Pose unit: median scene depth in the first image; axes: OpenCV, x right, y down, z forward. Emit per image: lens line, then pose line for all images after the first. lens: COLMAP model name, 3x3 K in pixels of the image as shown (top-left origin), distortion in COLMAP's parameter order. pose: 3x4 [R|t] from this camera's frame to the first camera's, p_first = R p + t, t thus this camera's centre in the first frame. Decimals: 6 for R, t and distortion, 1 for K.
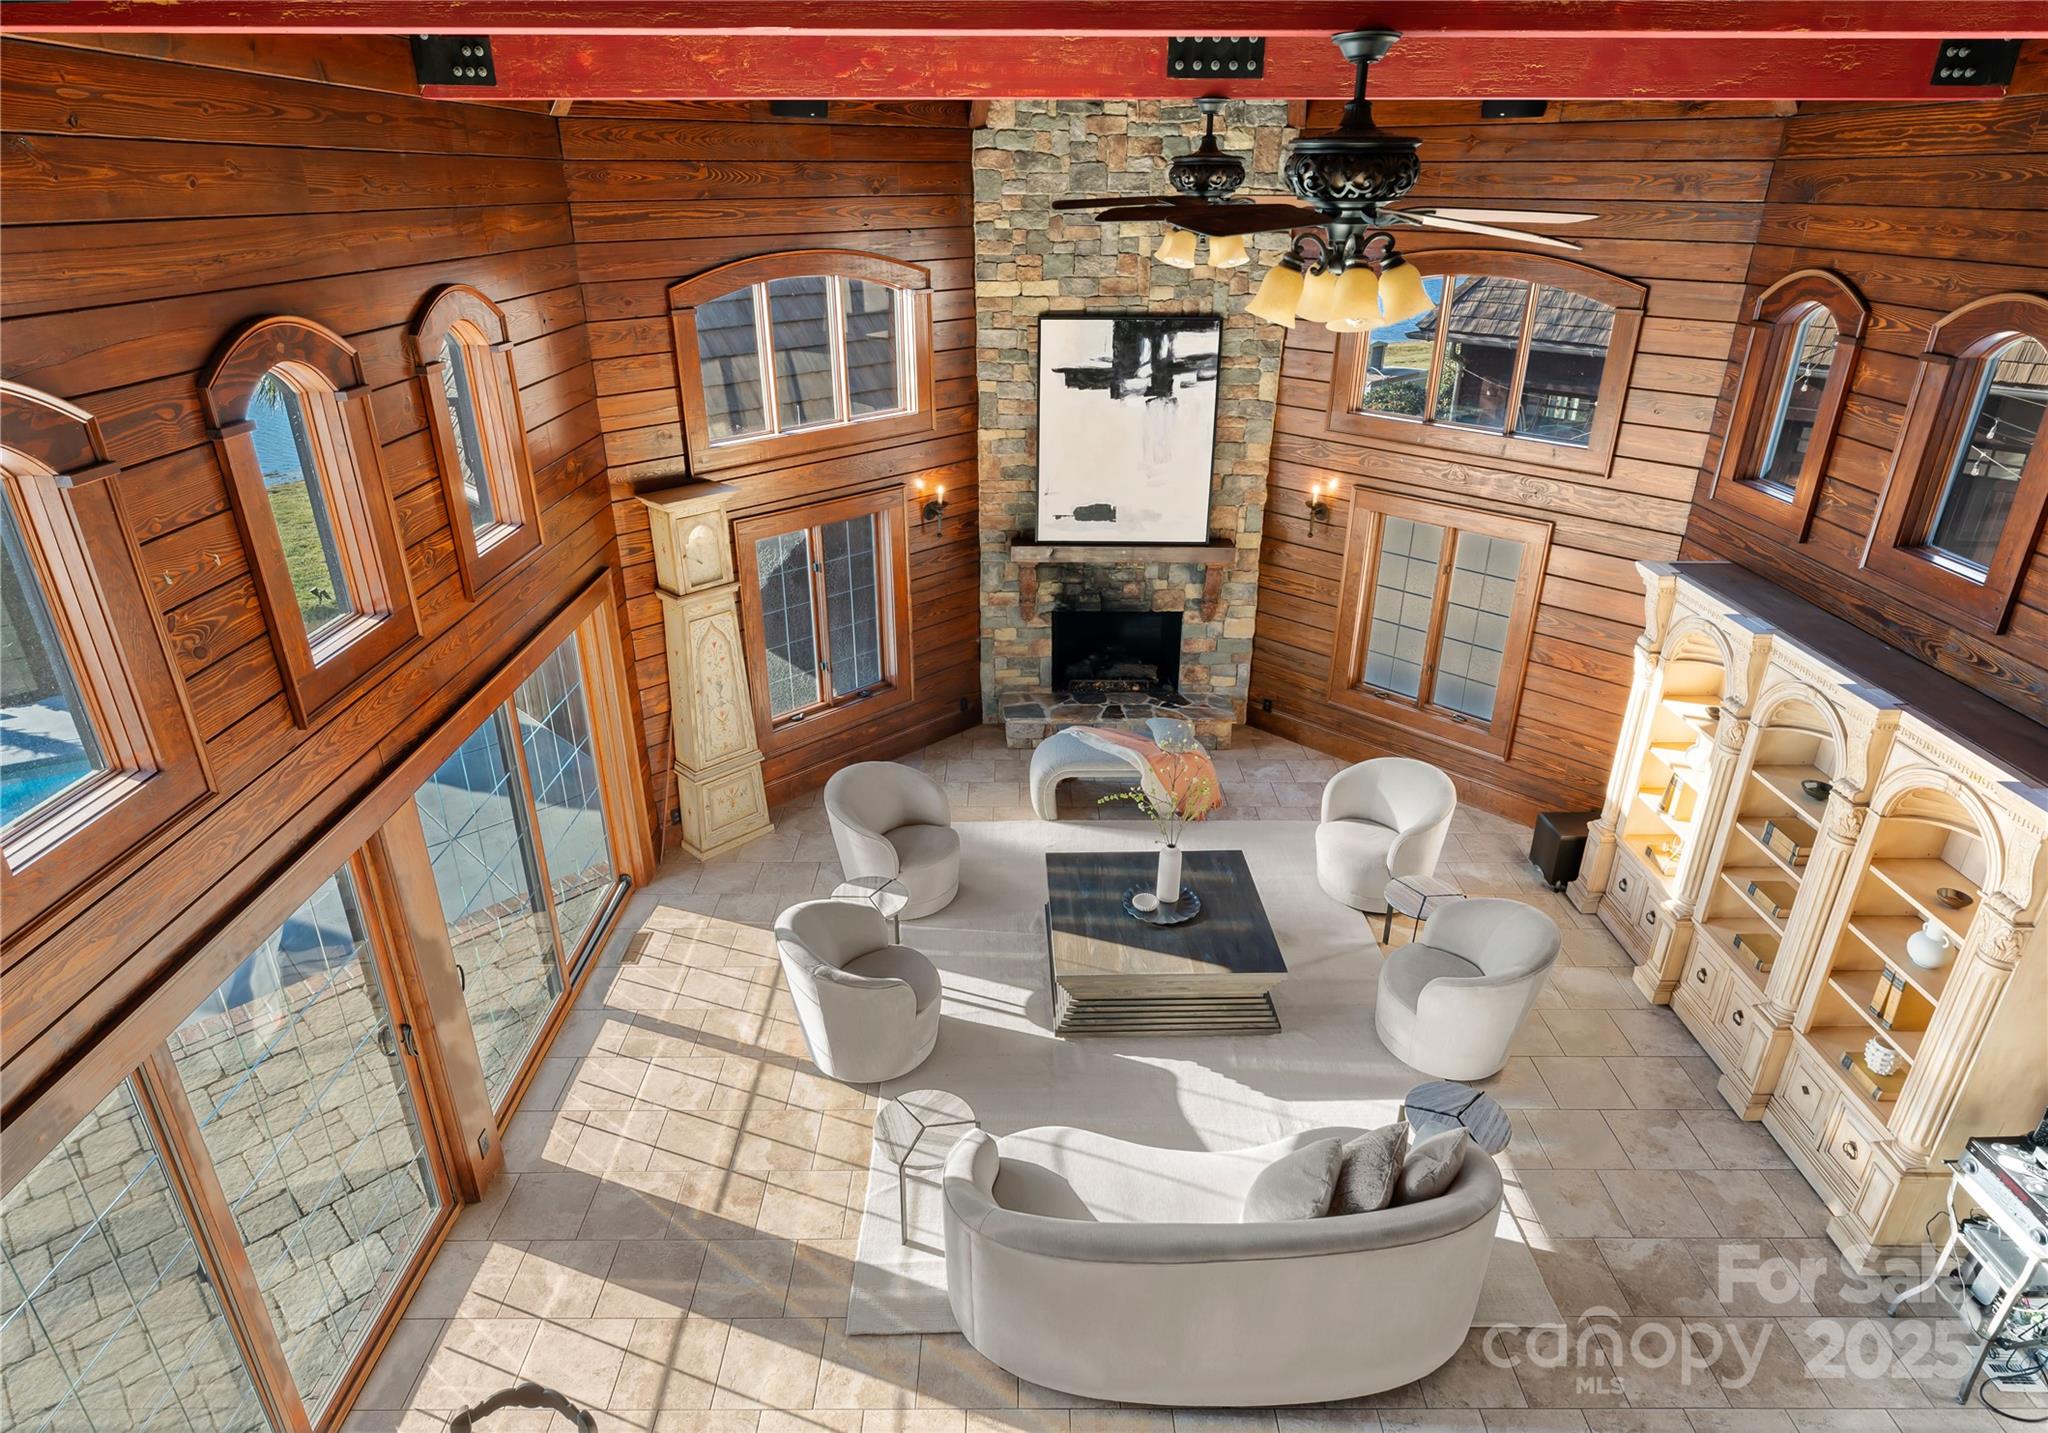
lens RADIAL K [[1163.9, 0, 1028.5], [0, 1163.9, 724.1], [0, 0, 1]] dist [-0.002440, 0.000509]
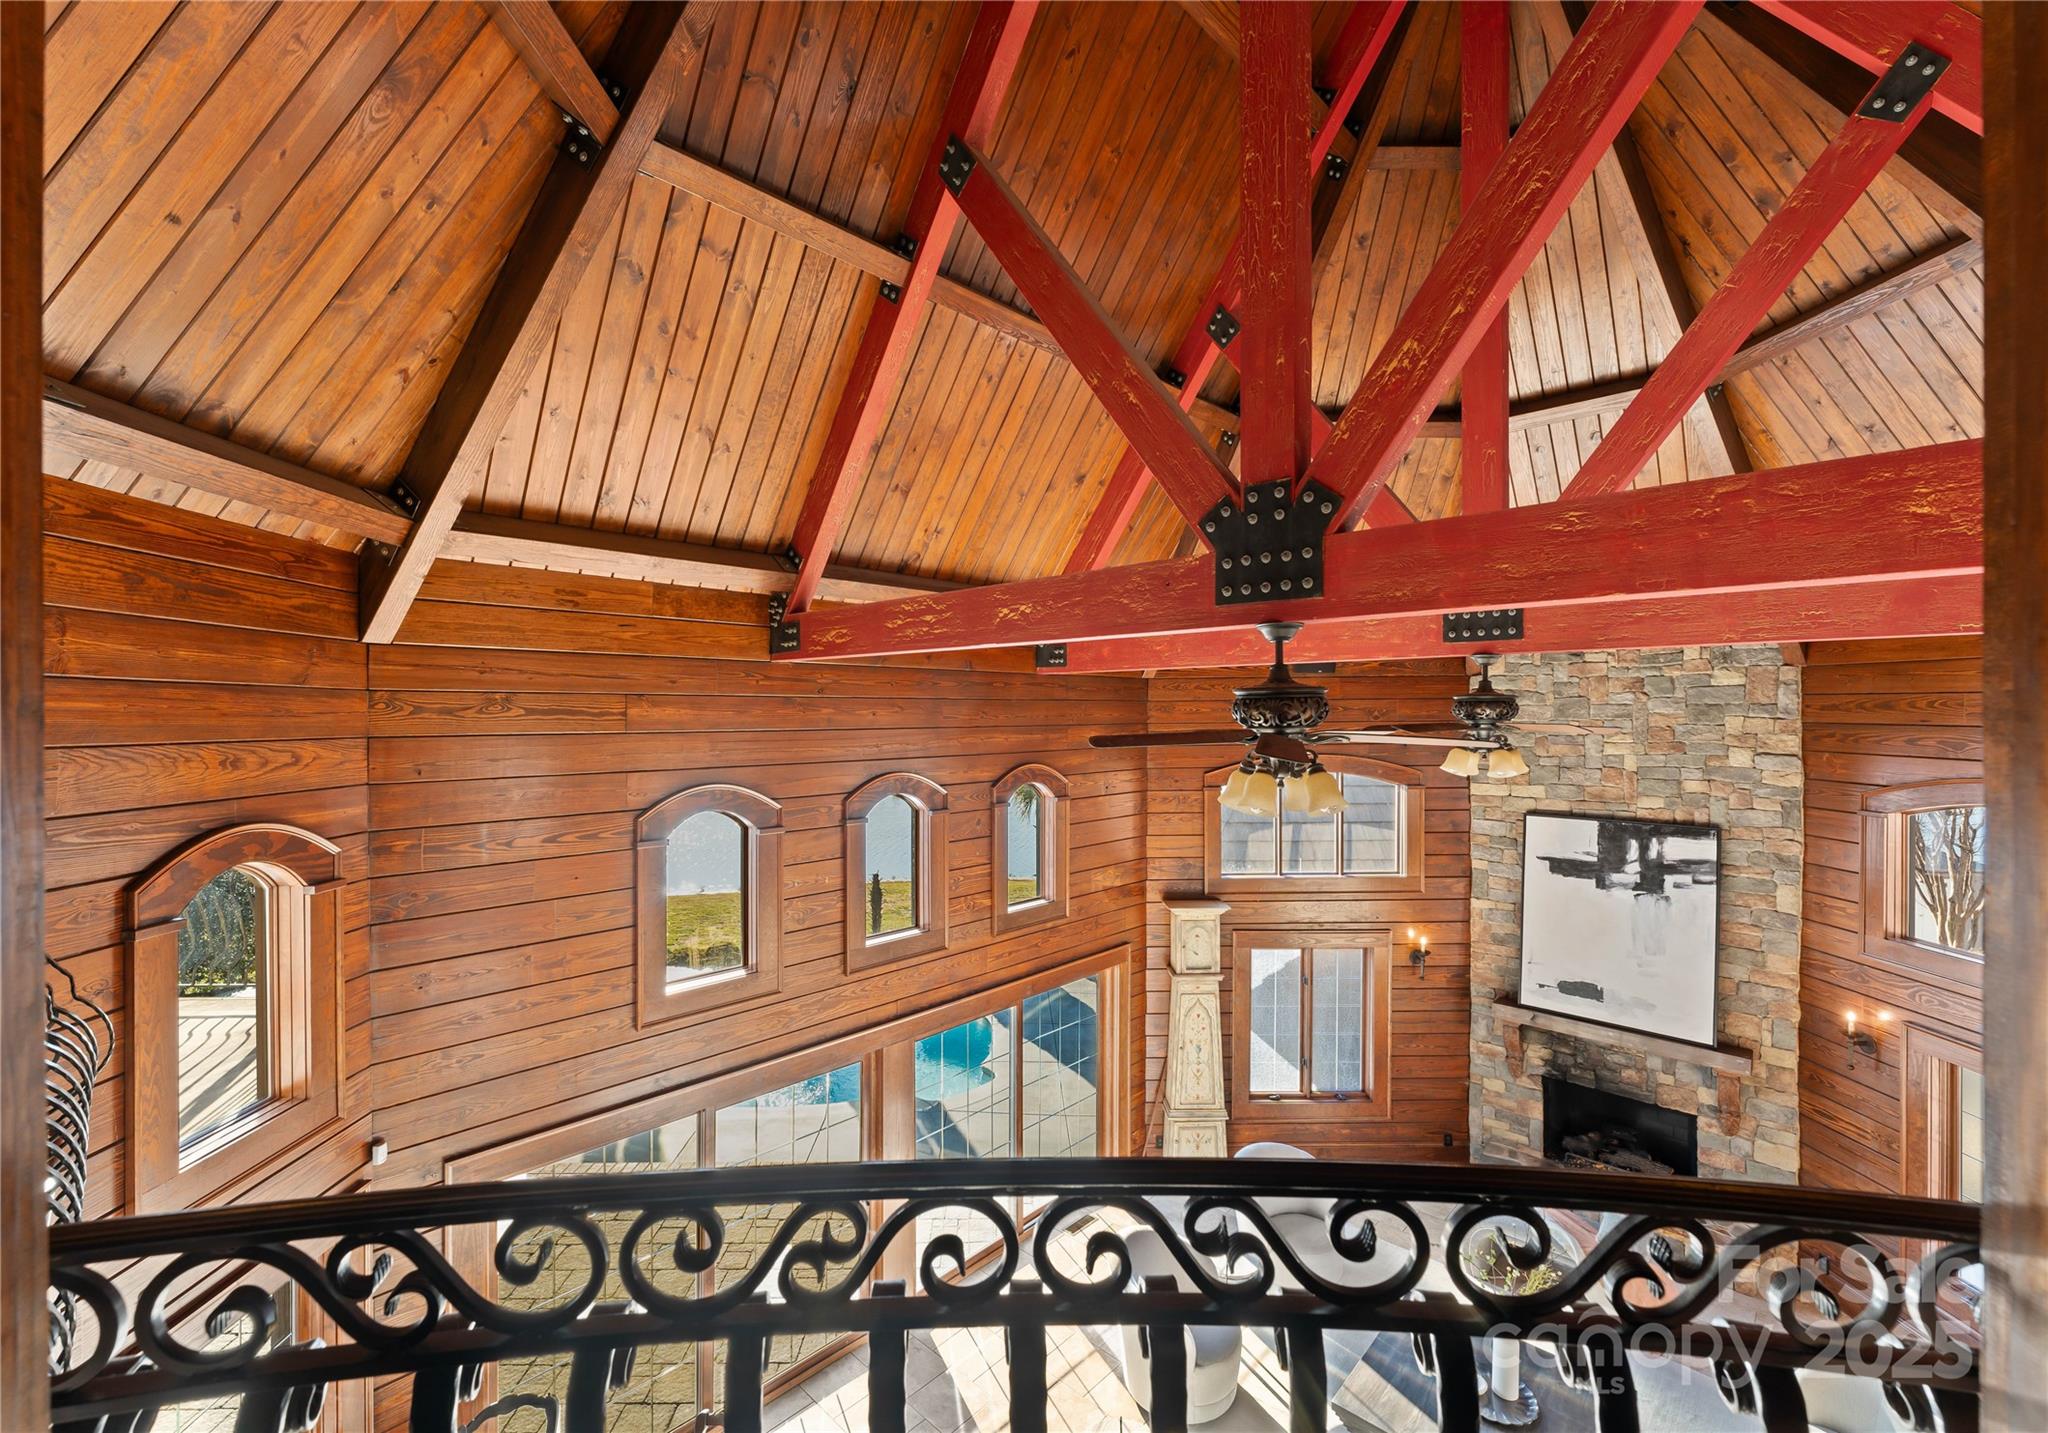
lens RADIAL K [[875.9, 0, 1027.5], [0, 875.9, 714.1], [0, 0, 1]] dist [-0.000533, 0.000389]
pose [[0.710491, 0.001331, -0.703705, 0.275874], [-0.295049, 0.908420, -0.296175, -0.022662], [0.638865, 0.418057, 0.645817, 0.042404]]
